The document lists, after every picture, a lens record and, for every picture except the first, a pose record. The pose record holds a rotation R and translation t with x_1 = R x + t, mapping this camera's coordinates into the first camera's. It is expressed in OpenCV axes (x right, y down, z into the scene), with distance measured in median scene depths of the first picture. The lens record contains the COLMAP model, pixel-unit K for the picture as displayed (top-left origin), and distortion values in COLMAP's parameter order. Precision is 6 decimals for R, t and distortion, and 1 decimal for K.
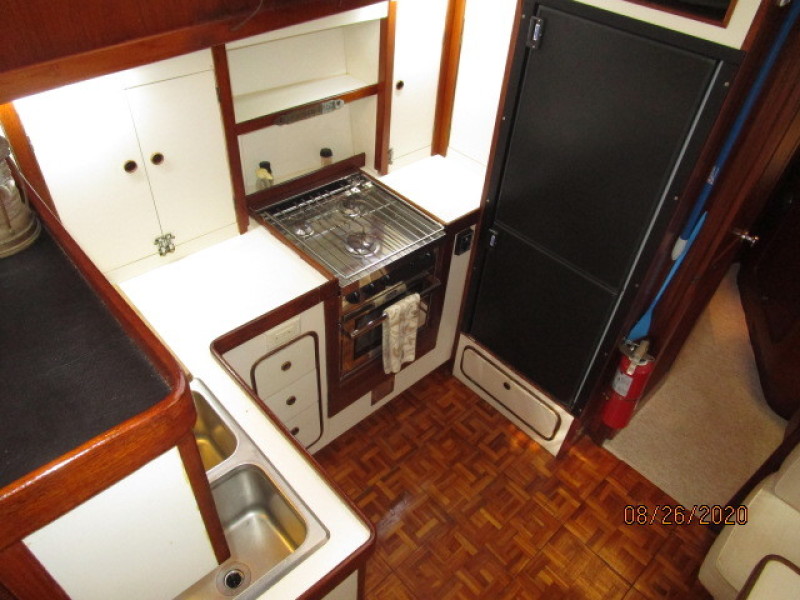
lens RADIAL K [[570.0, 0, 400.4], [0, 570.0, 300.1], [0, 0, 1]] dist [-0.032964, 0.014088]
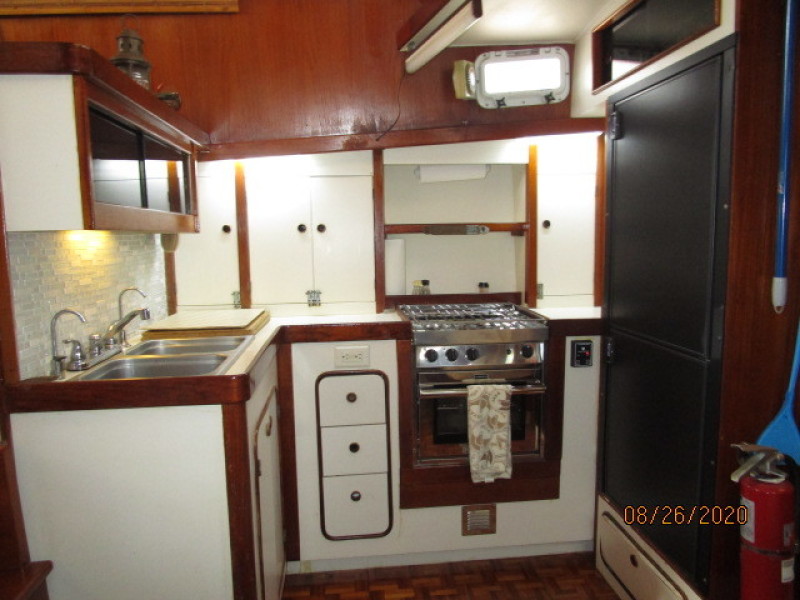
lens RADIAL K [[570.0, 0, 398.2], [0, 570.0, 300.8], [0, 0, 1]] dist [-0.032964, 0.014088]
pose [[0.789487, -0.006458, -0.613734, 0.462534], [-0.354677, 0.811284, -0.464782, 0.380389], [0.500914, 0.584616, 0.638207, 0.216497]]
